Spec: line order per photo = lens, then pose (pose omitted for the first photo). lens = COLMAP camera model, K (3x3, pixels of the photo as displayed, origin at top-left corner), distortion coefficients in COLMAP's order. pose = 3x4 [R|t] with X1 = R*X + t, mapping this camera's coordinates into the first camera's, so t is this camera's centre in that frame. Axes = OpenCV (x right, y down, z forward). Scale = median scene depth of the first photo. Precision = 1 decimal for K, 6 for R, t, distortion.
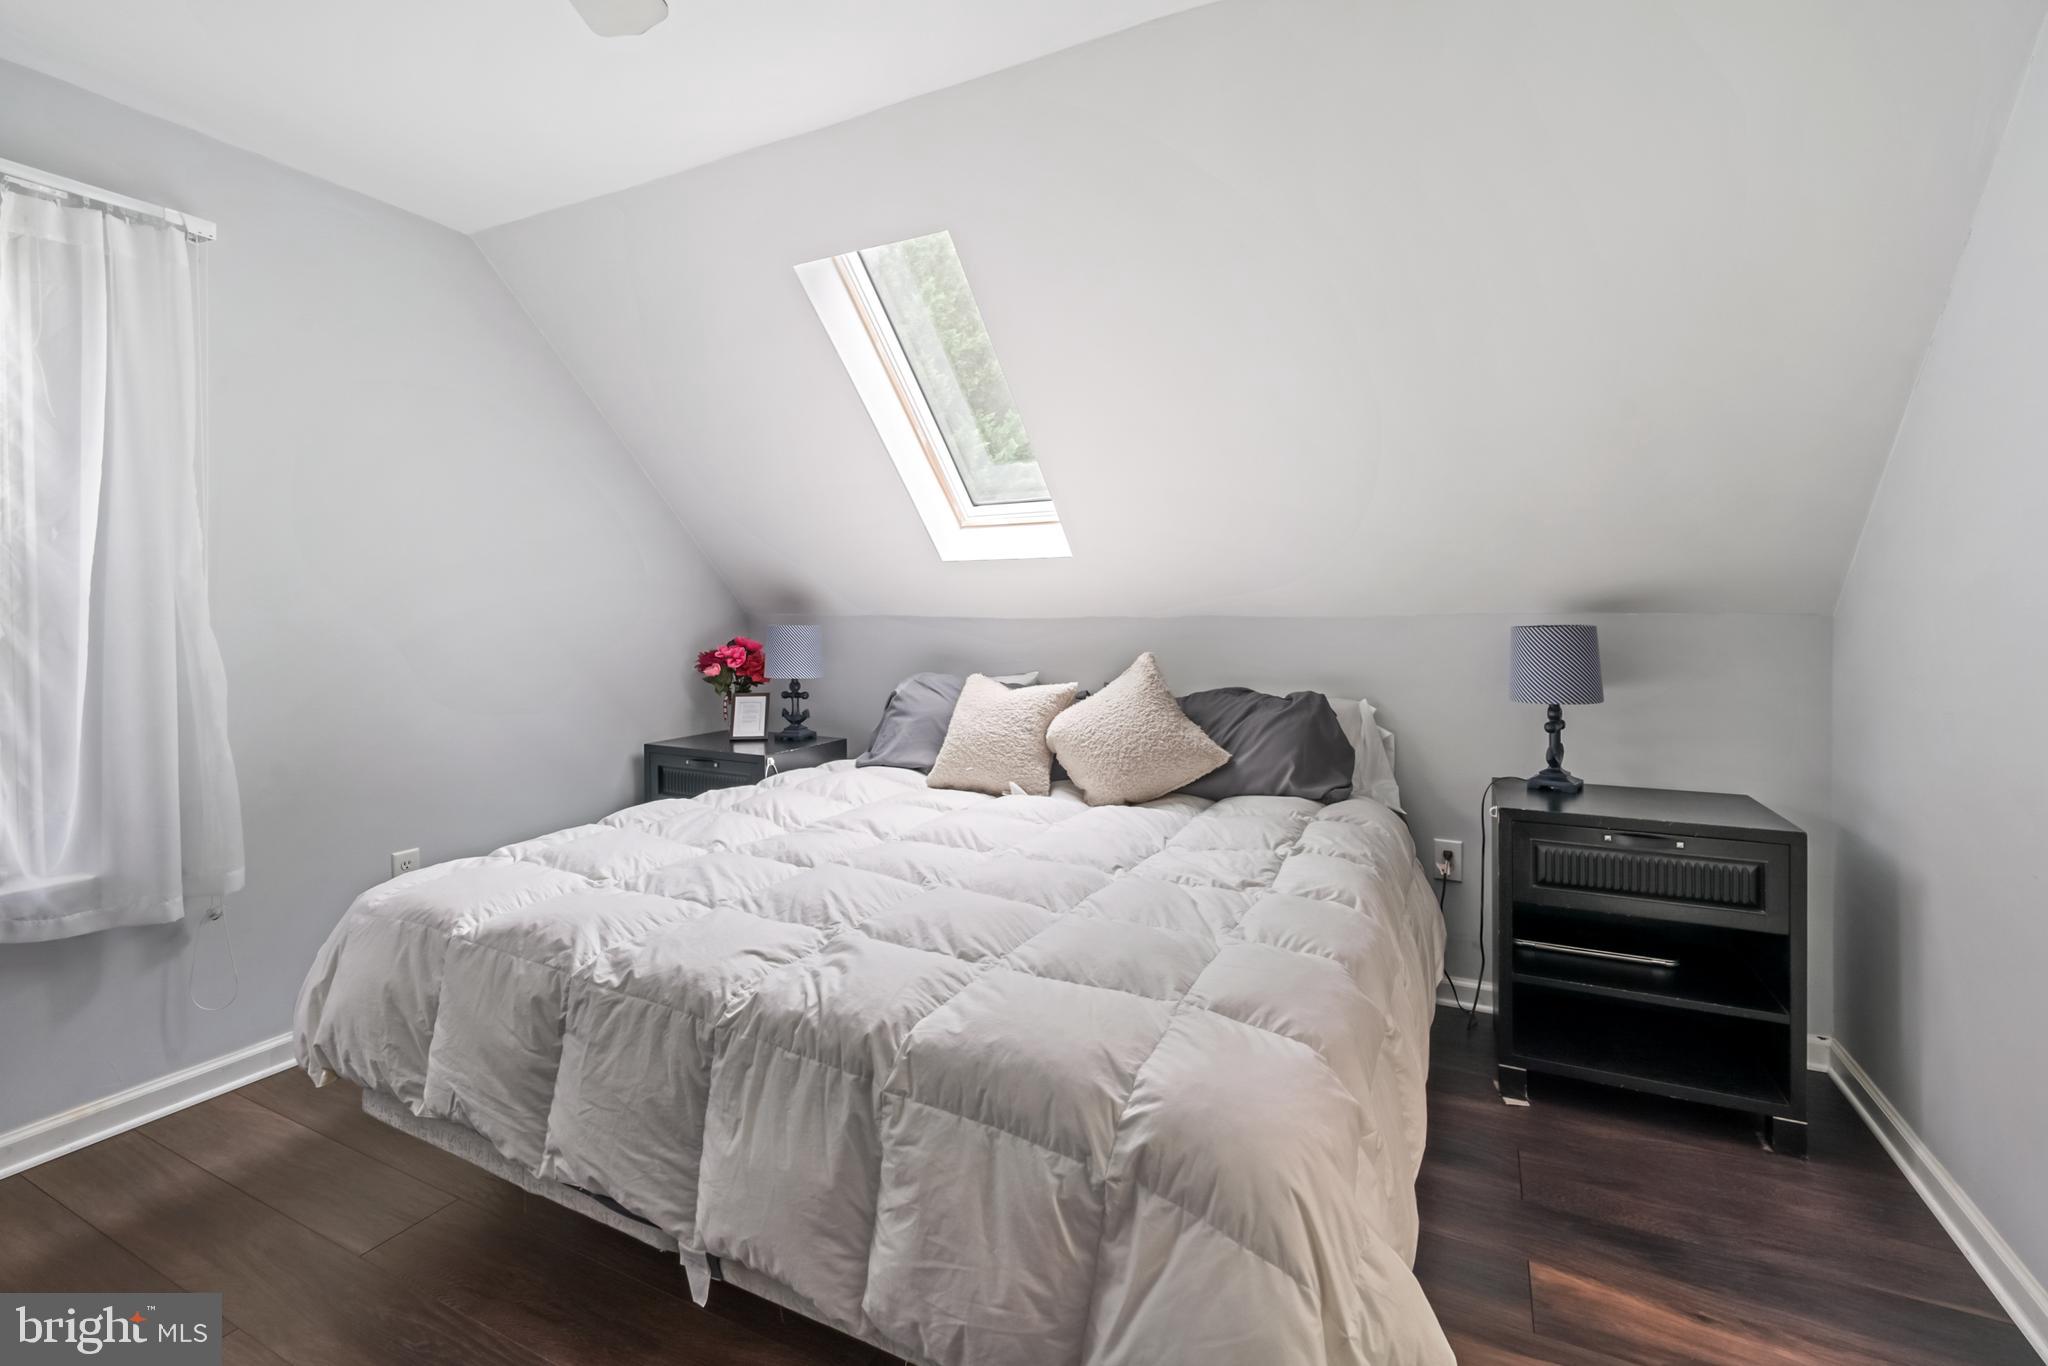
lens RADIAL K [[904.0, 0, 1023.2], [0, 904.0, 696.9], [0, 0, 1]] dist [-0.001070, -0.000484]
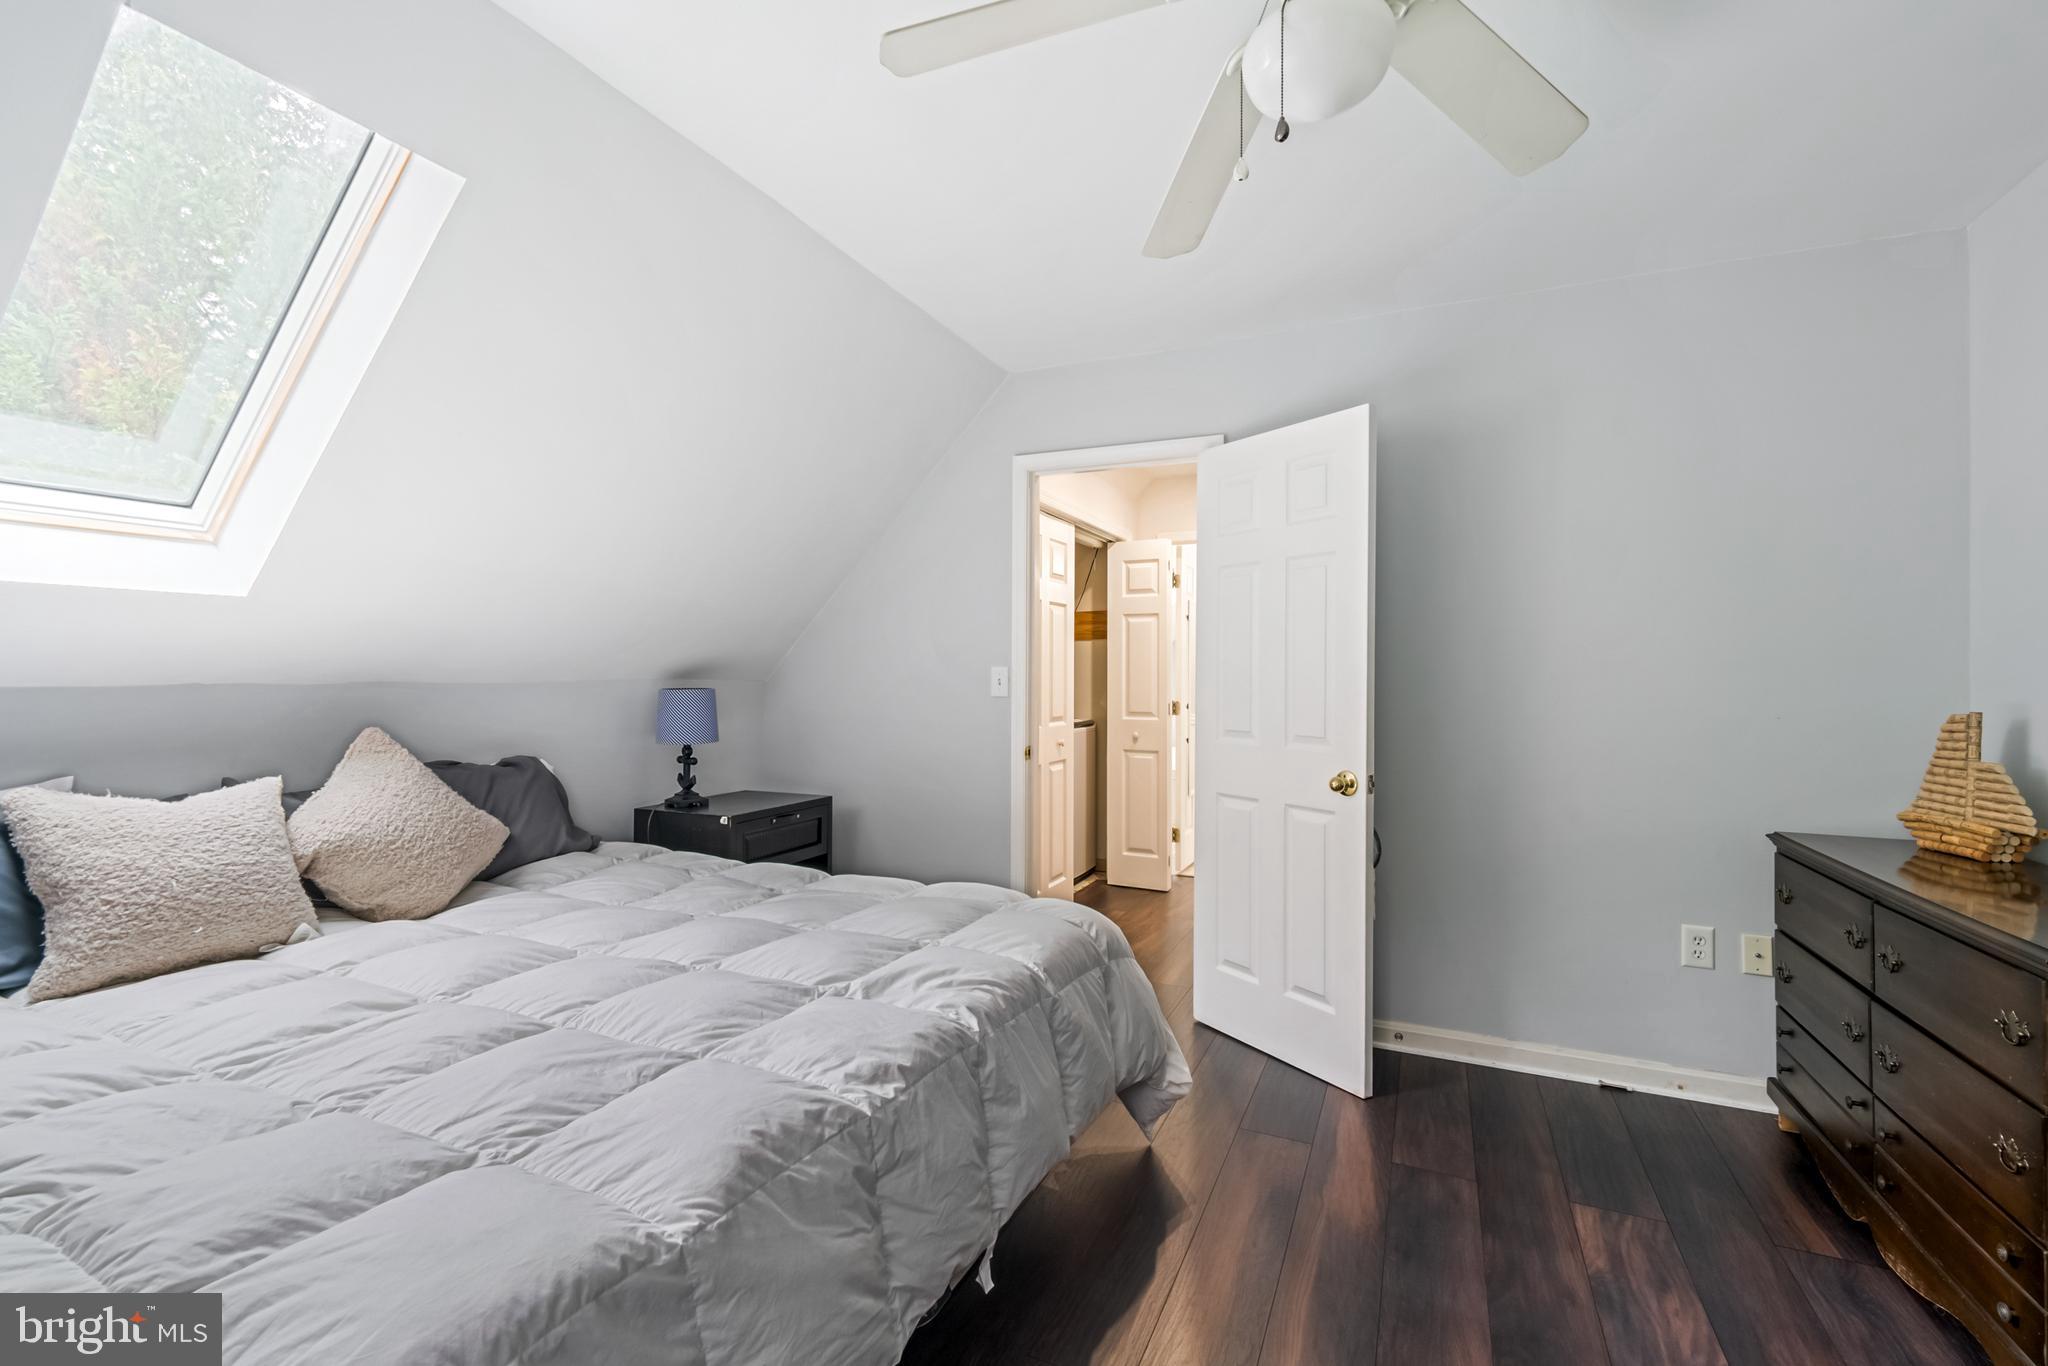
lens RADIAL K [[904.0, 0, 1023.2], [0, 904.0, 696.9], [0, 0, 1]] dist [-0.001070, -0.000484]
pose [[-0.041385, -0.018964, 0.998963, -1.240476], [0.085267, 0.996105, 0.022442, -0.079349], [-0.995498, 0.086108, -0.039607, 0.795322]]
